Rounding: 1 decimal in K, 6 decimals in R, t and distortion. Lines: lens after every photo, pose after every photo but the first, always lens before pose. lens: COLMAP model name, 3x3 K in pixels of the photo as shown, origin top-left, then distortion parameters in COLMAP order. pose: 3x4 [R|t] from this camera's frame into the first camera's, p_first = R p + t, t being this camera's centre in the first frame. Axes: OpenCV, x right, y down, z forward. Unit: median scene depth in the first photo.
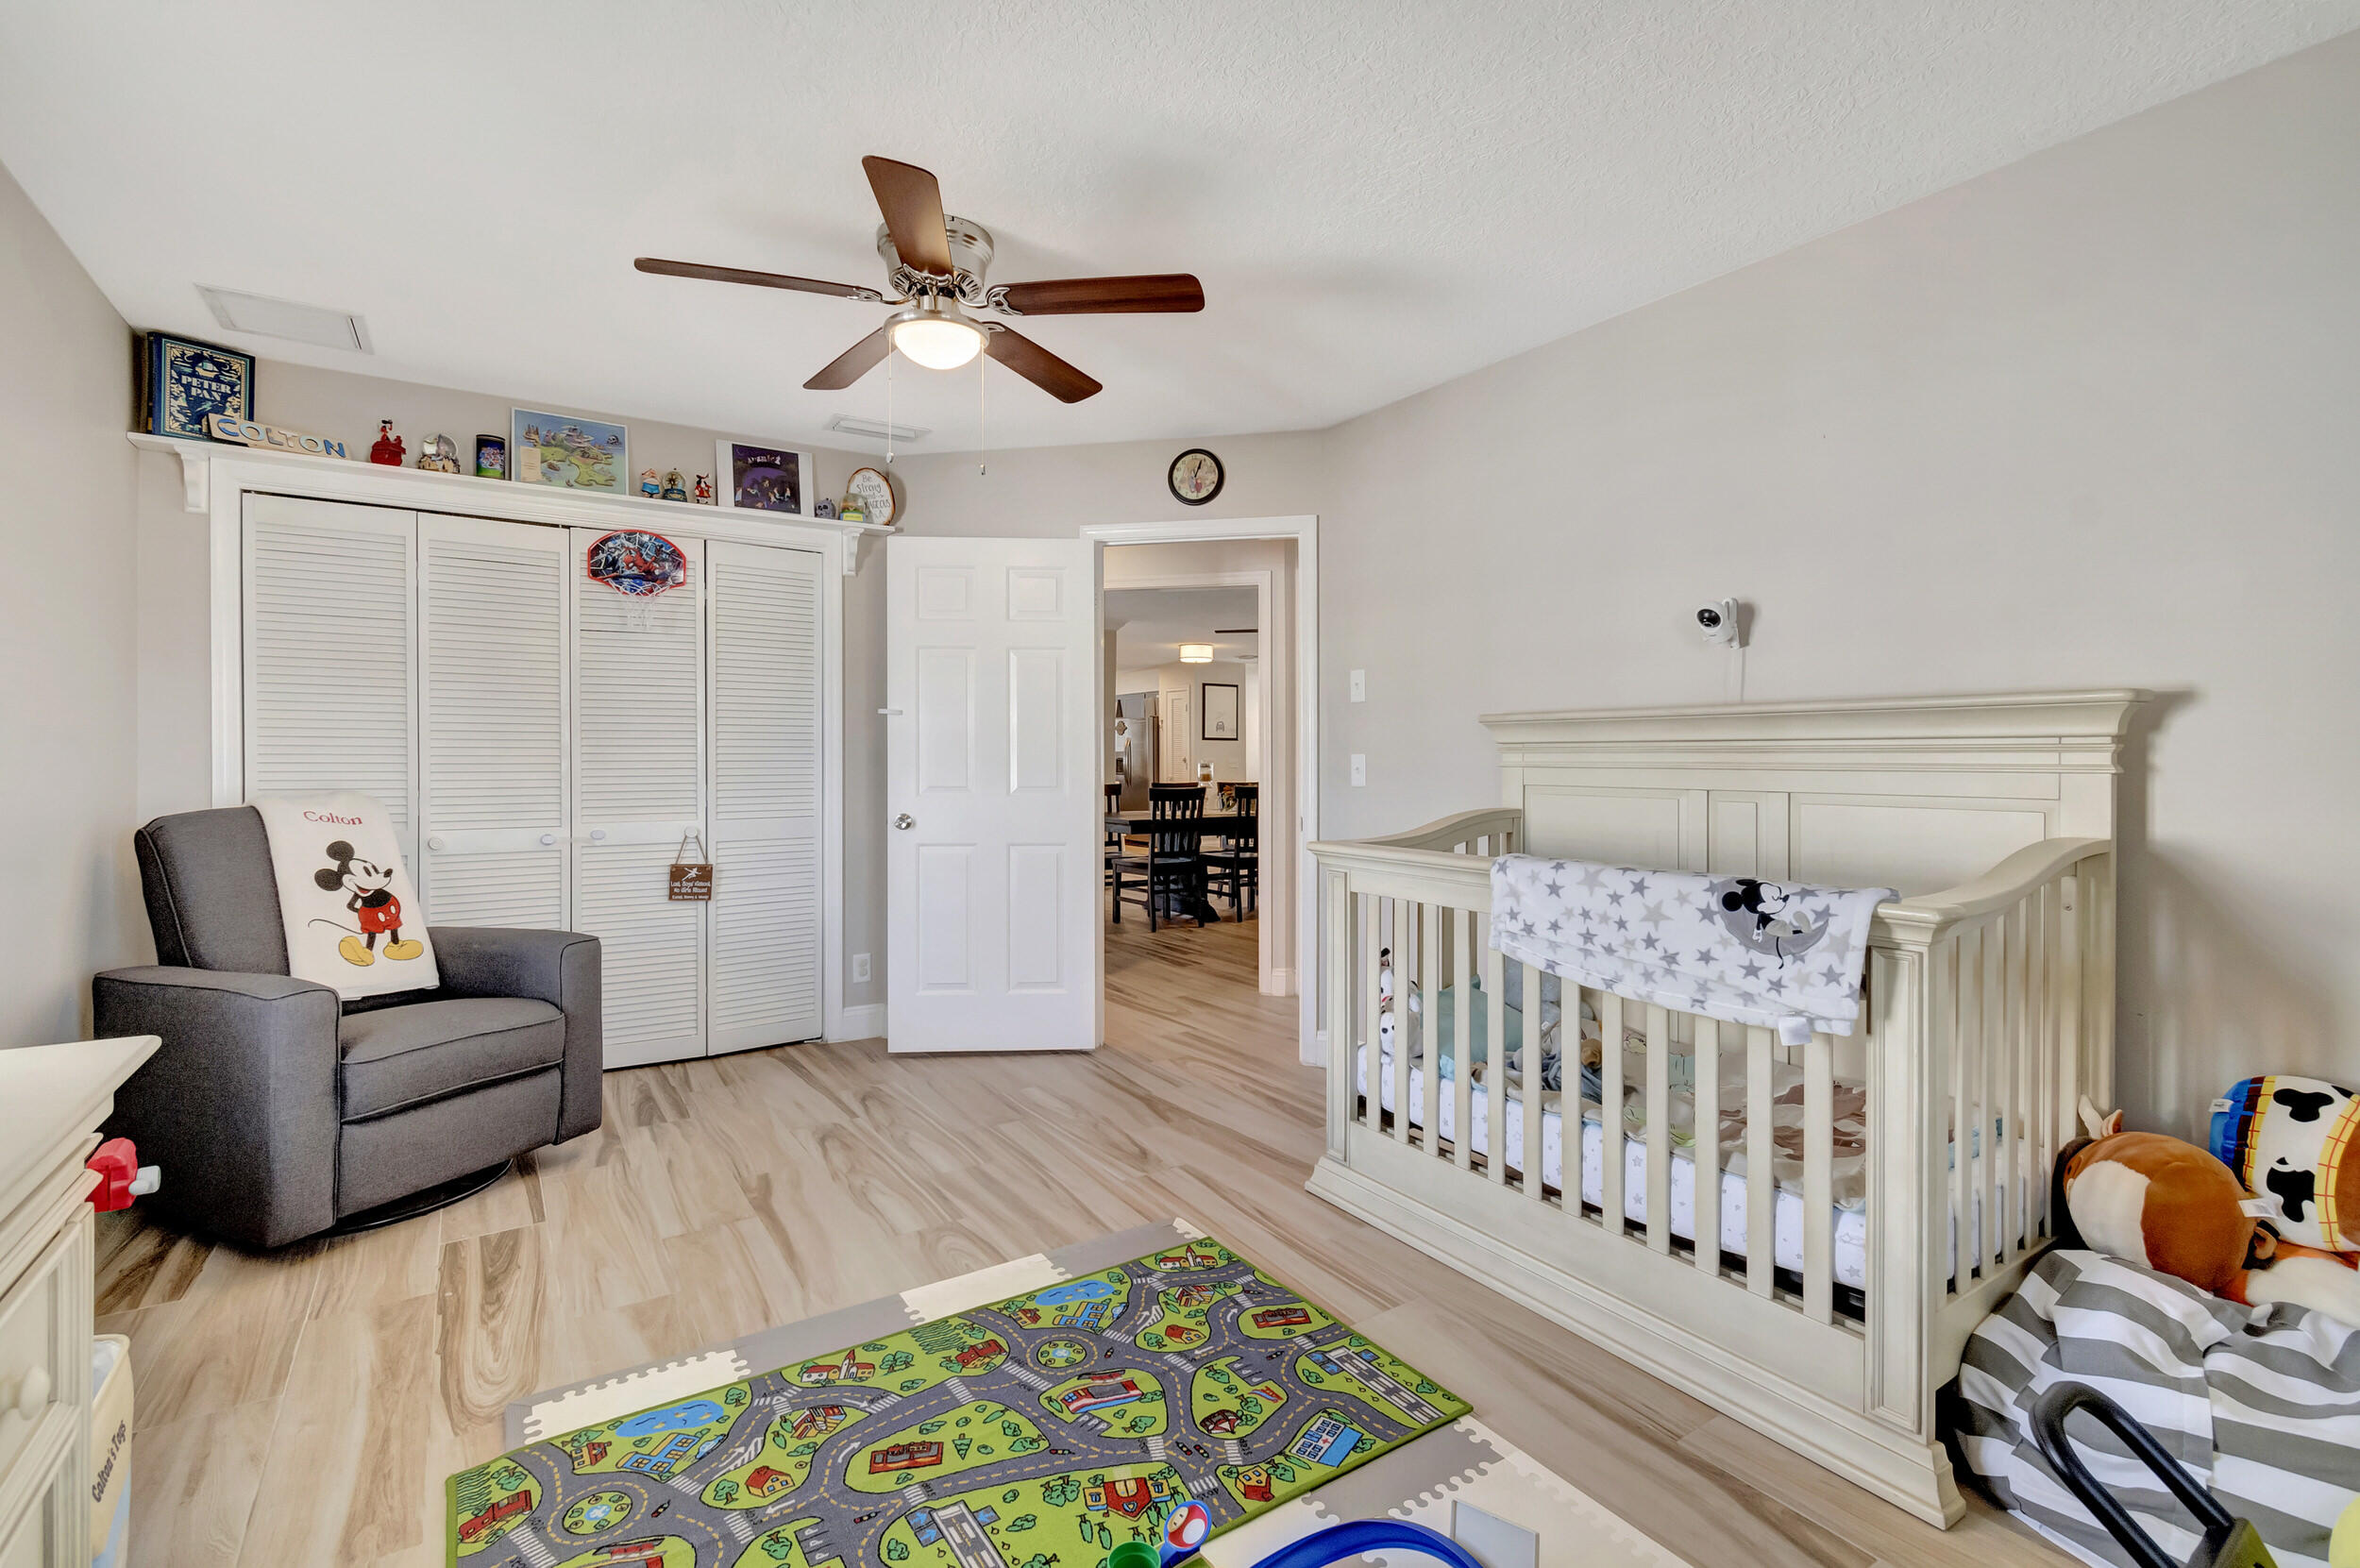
lens RADIAL K [[1051.9, 0, 1162.5], [0, 1051.9, 770.1], [0, 0, 1]] dist [0.010558, -0.002667]
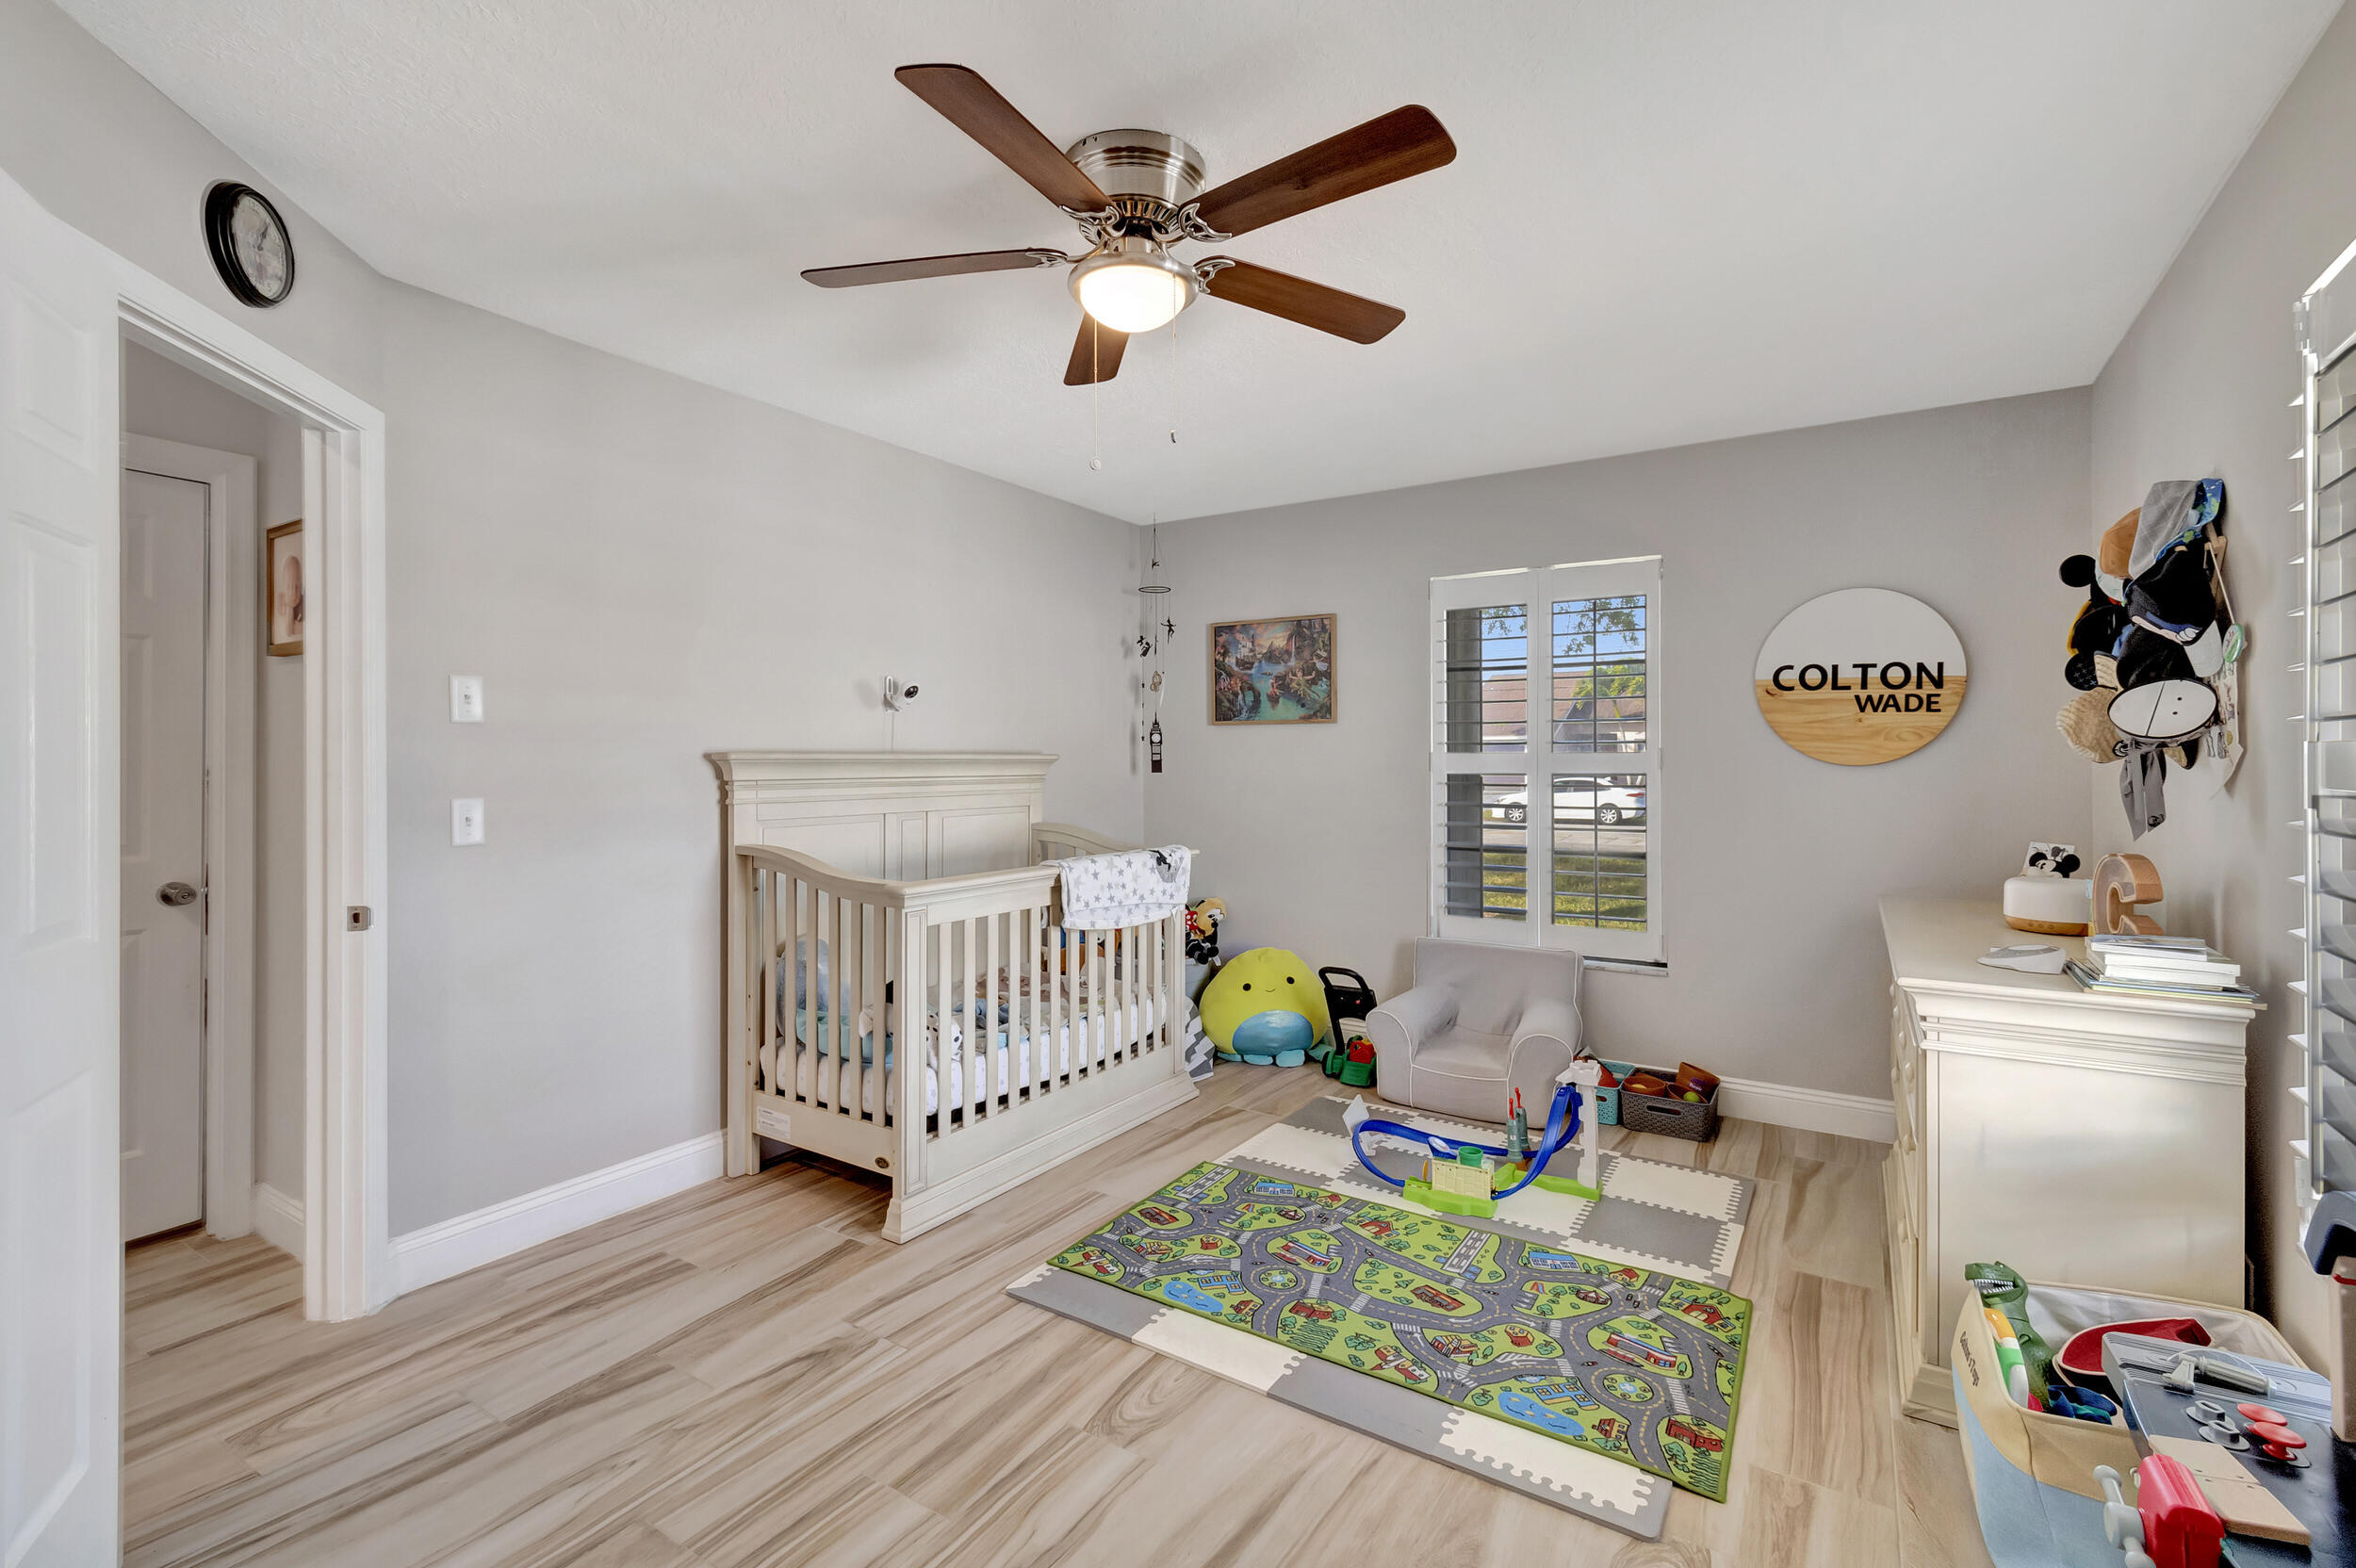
lens RADIAL K [[1050.0, 0, 1165.4], [0, 1050.0, 764.2], [0, 0, 1]] dist [0.010558, -0.002667]
pose [[-0.401513, -0.006889, 0.915827, -1.219661], [0.009020, 0.999893, 0.011475, -0.079192], [-0.915809, 0.012868, -0.401408, 1.661993]]
